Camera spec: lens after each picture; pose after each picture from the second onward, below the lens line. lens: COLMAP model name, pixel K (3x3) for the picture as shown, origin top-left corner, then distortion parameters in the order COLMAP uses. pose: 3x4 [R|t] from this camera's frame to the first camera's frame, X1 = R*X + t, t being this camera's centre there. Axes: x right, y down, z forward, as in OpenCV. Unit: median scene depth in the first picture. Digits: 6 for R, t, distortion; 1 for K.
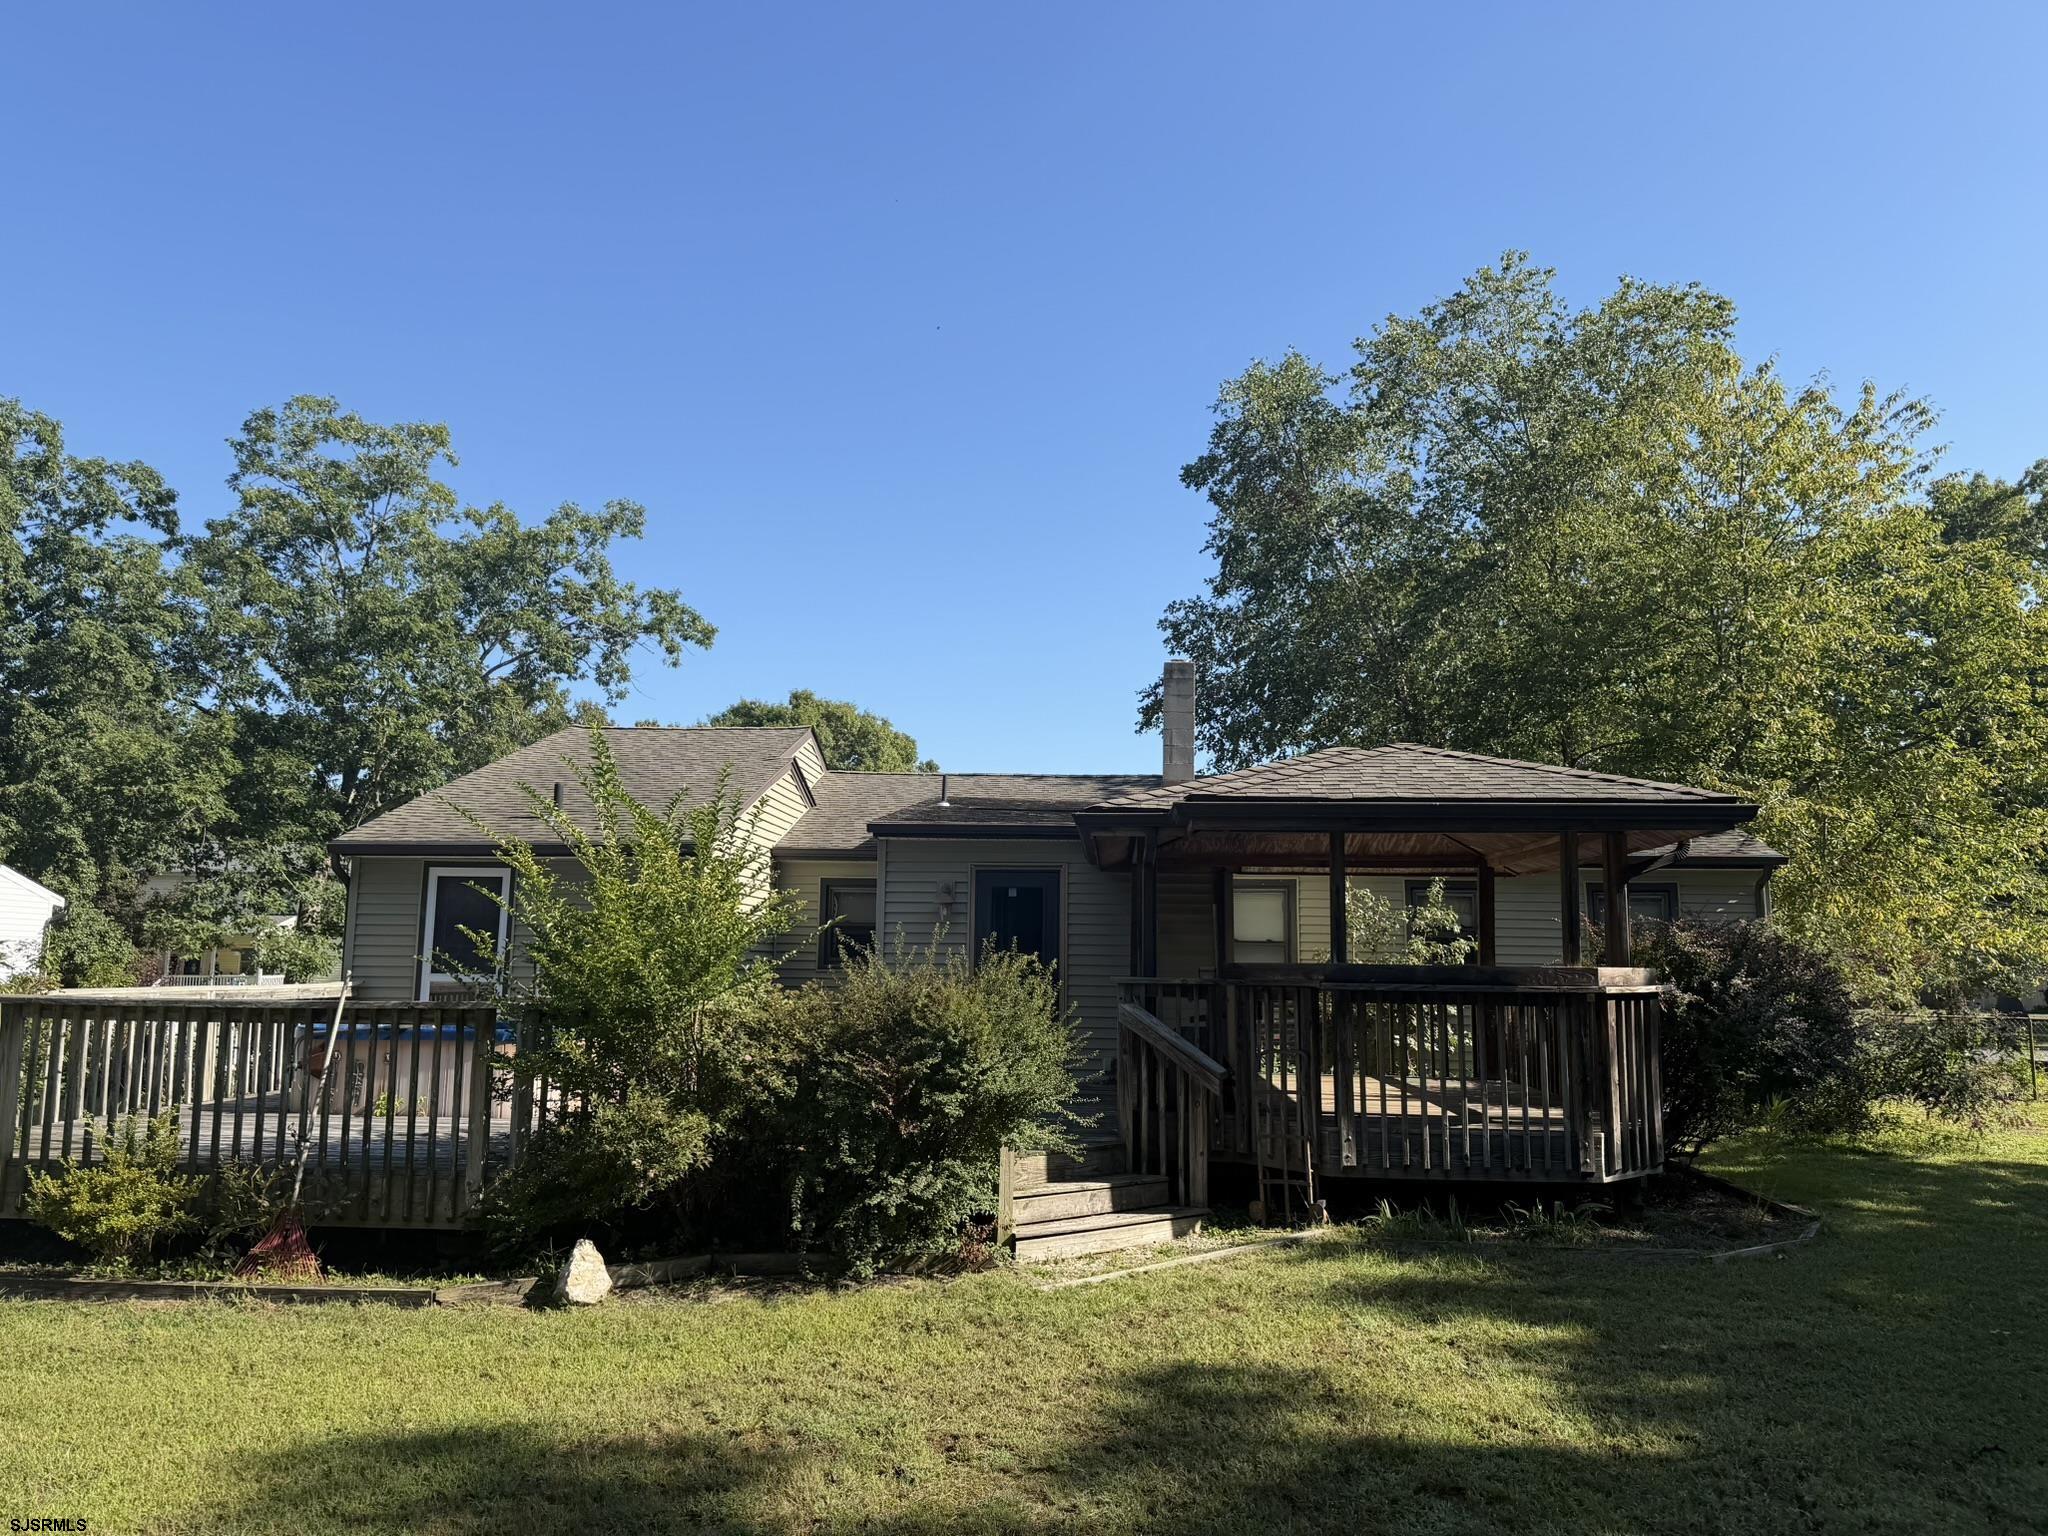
lens RADIAL K [[1434.9, 0, 1029.7], [0, 1434.9, 777.0], [0, 0, 1]] dist [0.094396, -0.124016]
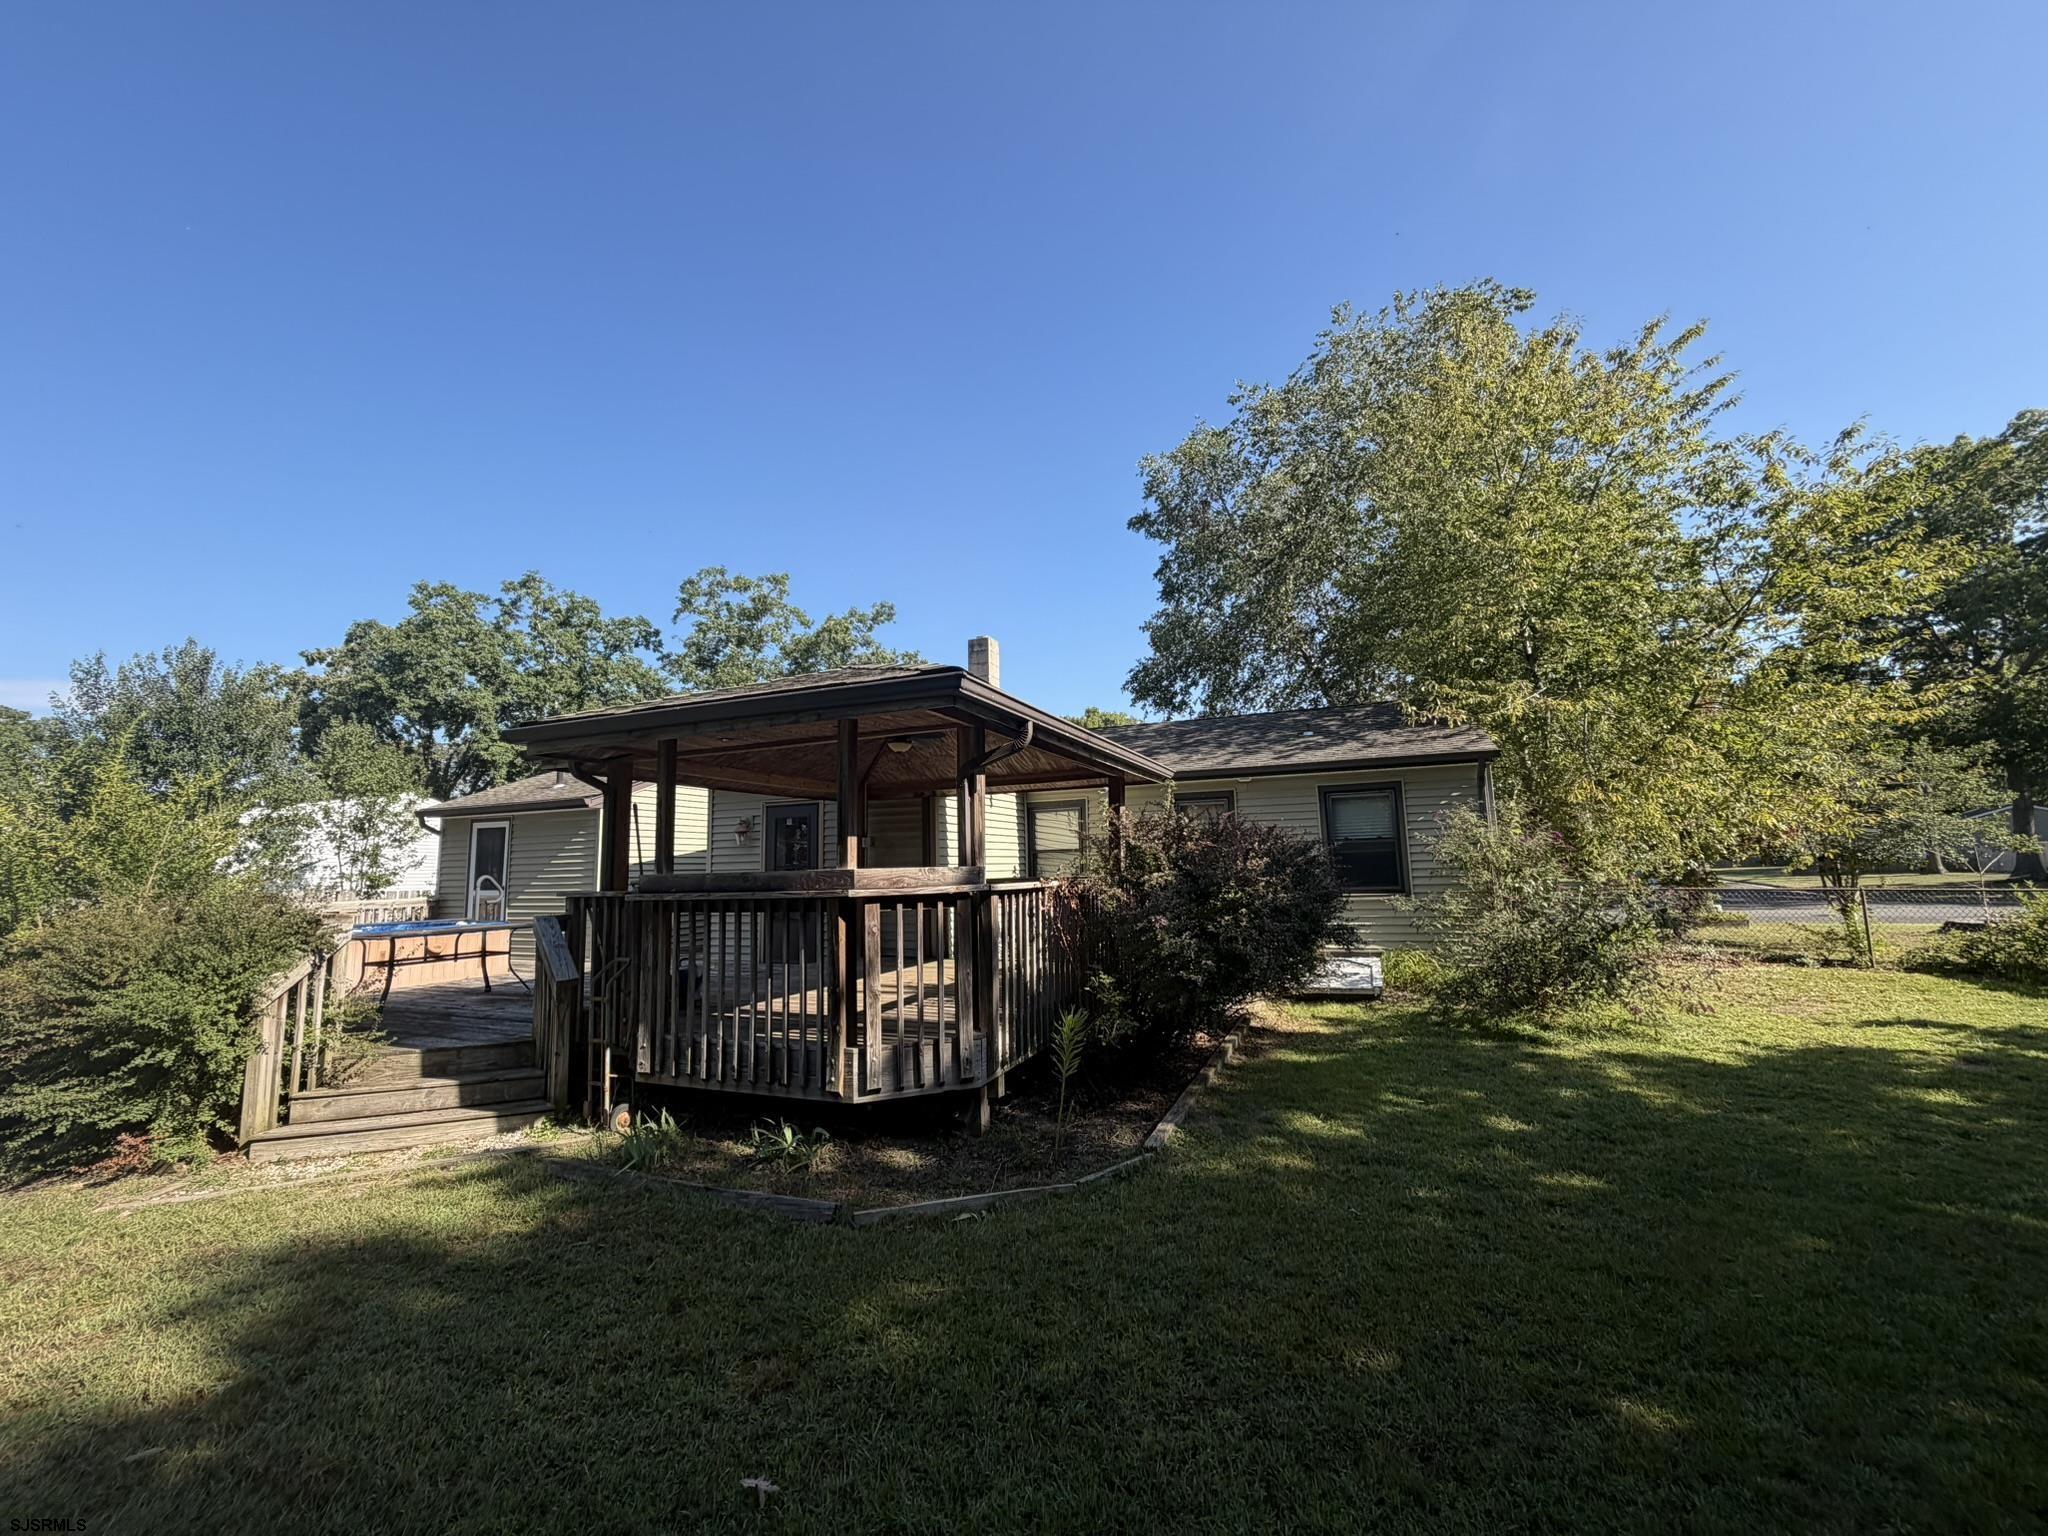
lens RADIAL K [[824.7, 0, 1013.6], [0, 824.7, 750.7], [0, 0, 1]] dist [0.006248, -0.000133]
pose [[0.943732, -0.079335, -0.321053, 0.446796], [0.075858, 0.996845, -0.023344, 0.050676], [0.321892, -0.002324, 0.946773, 0.354161]]
